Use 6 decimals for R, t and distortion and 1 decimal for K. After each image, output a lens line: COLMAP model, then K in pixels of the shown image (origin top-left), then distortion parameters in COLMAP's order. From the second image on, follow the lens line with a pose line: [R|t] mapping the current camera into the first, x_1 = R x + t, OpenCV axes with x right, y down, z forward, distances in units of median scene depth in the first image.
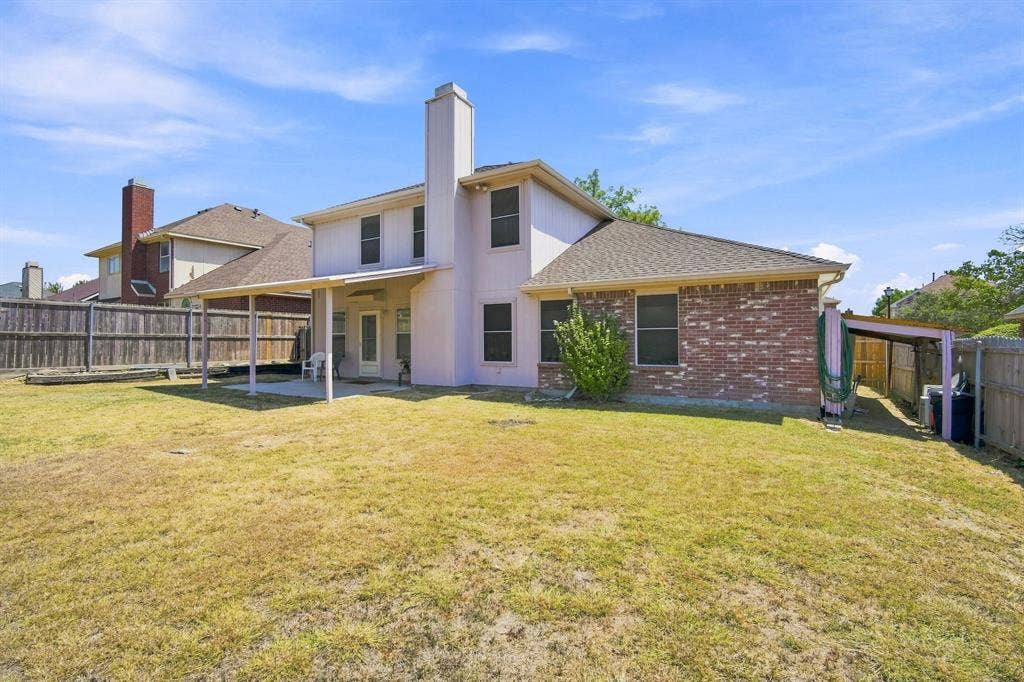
lens RADIAL K [[451.6, 0, 510.1], [0, 451.6, 341.6], [0, 0, 1]] dist [-0.014413, -0.000278]
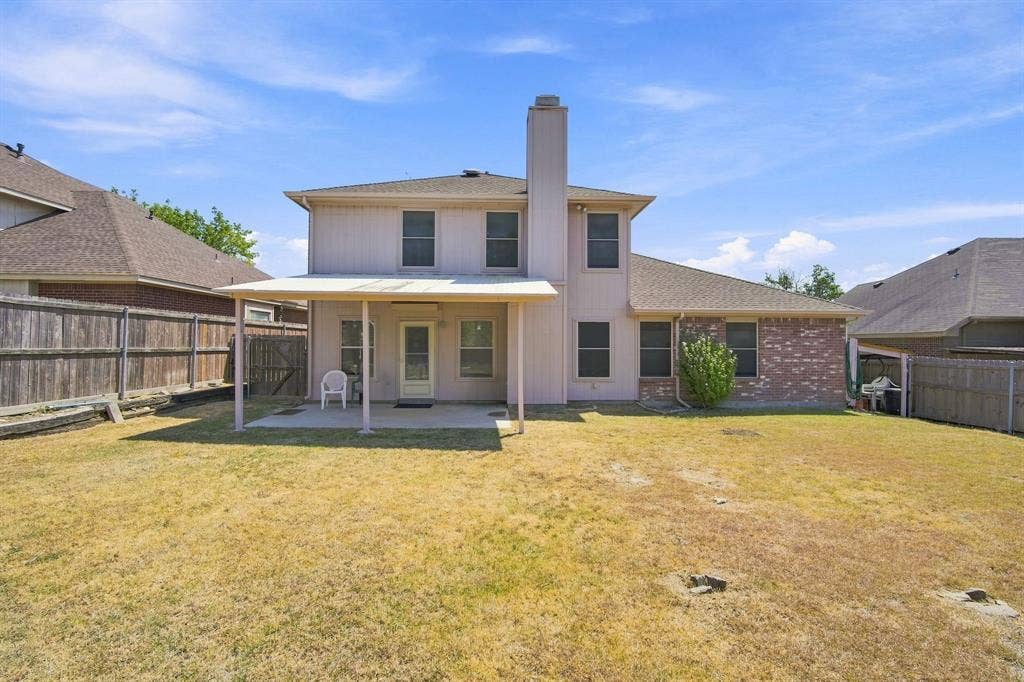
lens RADIAL K [[451.6, 0, 508.2], [0, 451.6, 343.3], [0, 0, 1]] dist [-0.014413, -0.000278]
pose [[0.846413, 0.006634, 0.532486, -0.745306], [-0.005793, 0.999978, -0.003250, -0.029494], [-0.532496, -0.000334, 0.846432, 0.220414]]
